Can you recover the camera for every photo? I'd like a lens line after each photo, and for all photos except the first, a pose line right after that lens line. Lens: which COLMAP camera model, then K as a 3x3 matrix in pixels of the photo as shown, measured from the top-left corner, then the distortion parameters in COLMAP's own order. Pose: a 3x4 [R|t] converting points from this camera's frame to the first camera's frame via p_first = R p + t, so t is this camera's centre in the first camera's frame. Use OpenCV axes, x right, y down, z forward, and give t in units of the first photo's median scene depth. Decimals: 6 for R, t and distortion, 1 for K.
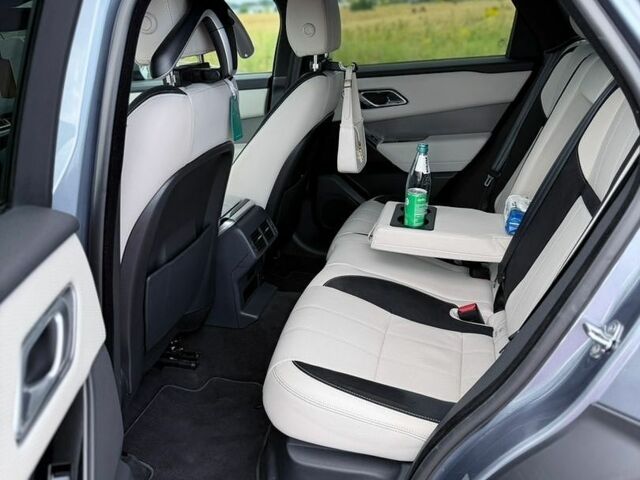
lens RADIAL K [[589.8, 0, 320.0], [0, 589.8, 240.0], [0, 0, 1]] dist [0.171363, -0.392138]
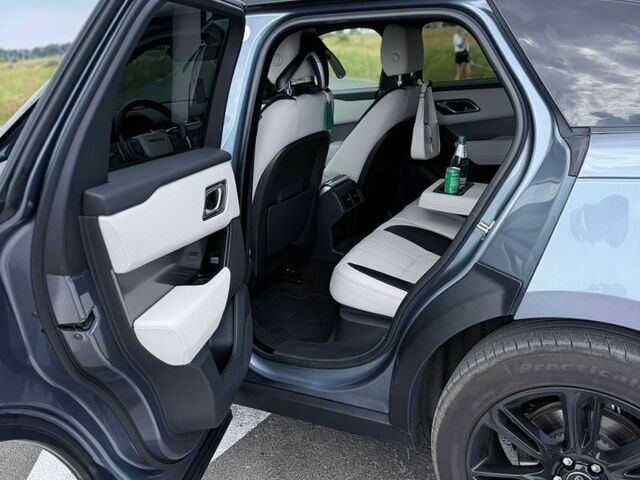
lens RADIAL K [[589.8, 0, 320.0], [0, 589.8, 240.0], [0, 0, 1]] dist [0.171363, -0.392138]
pose [[0.966133, 0.066759, -0.249259, 0.215454], [-0.072328, 0.997293, -0.013239, 0.128540], [0.247700, 0.030819, 0.968346, -0.461458]]
